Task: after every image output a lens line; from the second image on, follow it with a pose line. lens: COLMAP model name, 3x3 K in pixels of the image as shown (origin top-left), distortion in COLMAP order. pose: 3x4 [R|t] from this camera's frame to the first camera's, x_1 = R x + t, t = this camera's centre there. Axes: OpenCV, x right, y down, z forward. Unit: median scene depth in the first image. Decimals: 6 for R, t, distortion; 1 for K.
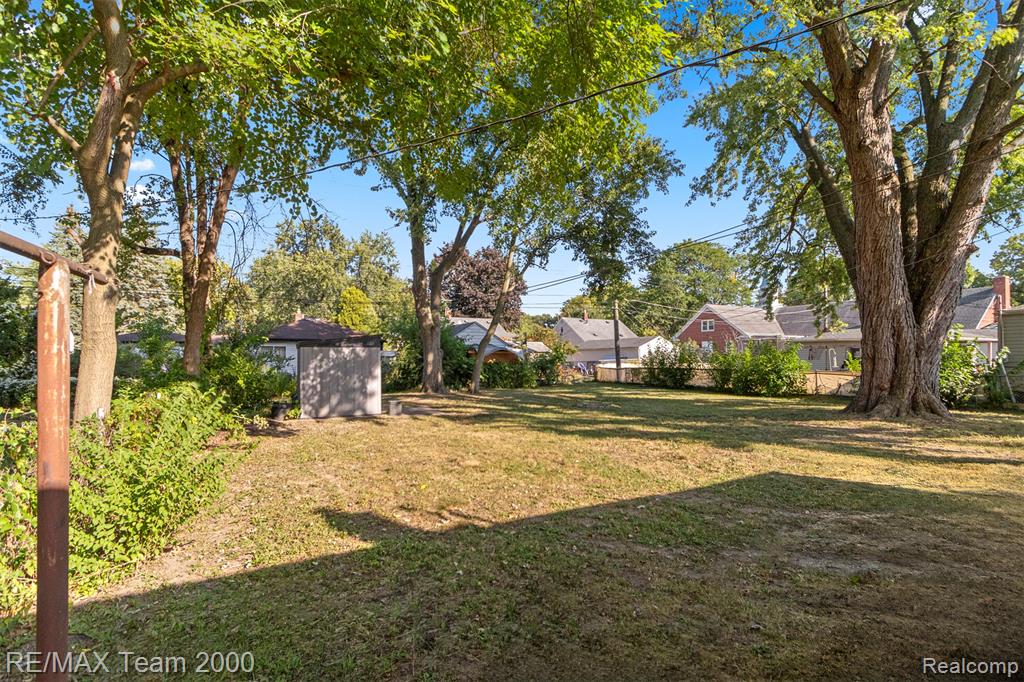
lens RADIAL K [[470.5, 0, 508.6], [0, 470.5, 353.6], [0, 0, 1]] dist [0.001484, -0.000435]
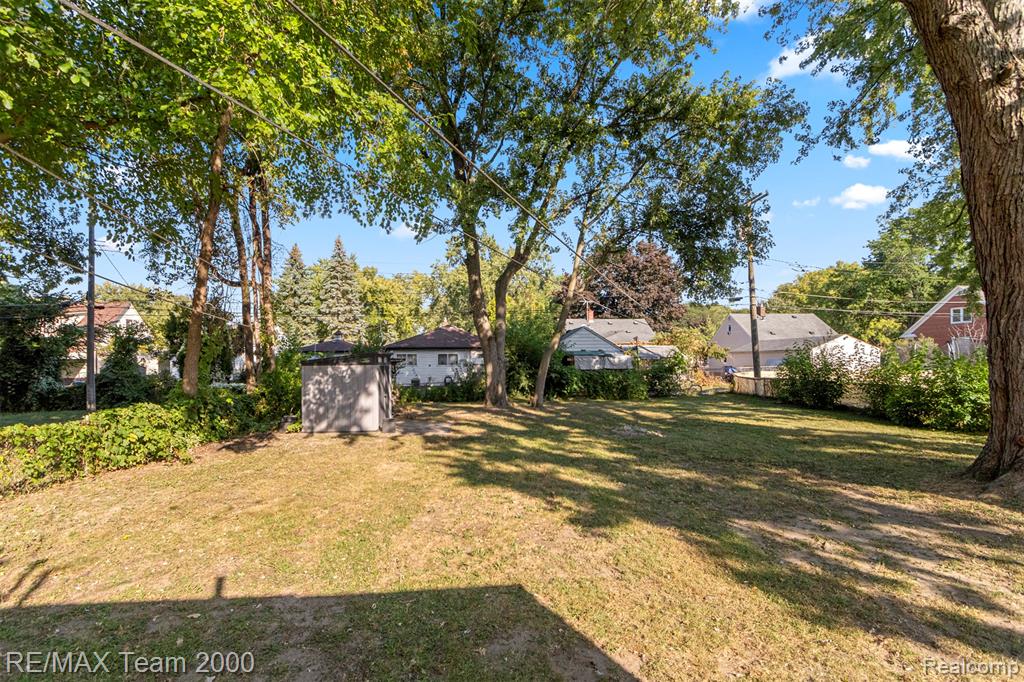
lens RADIAL K [[470.5, 0, 508.6], [0, 470.5, 353.6], [0, 0, 1]] dist [0.001484, -0.000435]
pose [[0.911571, -0.008137, -0.411061, 0.270533], [0.009235, 0.999957, 0.000684, -0.023680], [0.411038, -0.004420, 0.911607, 0.132314]]
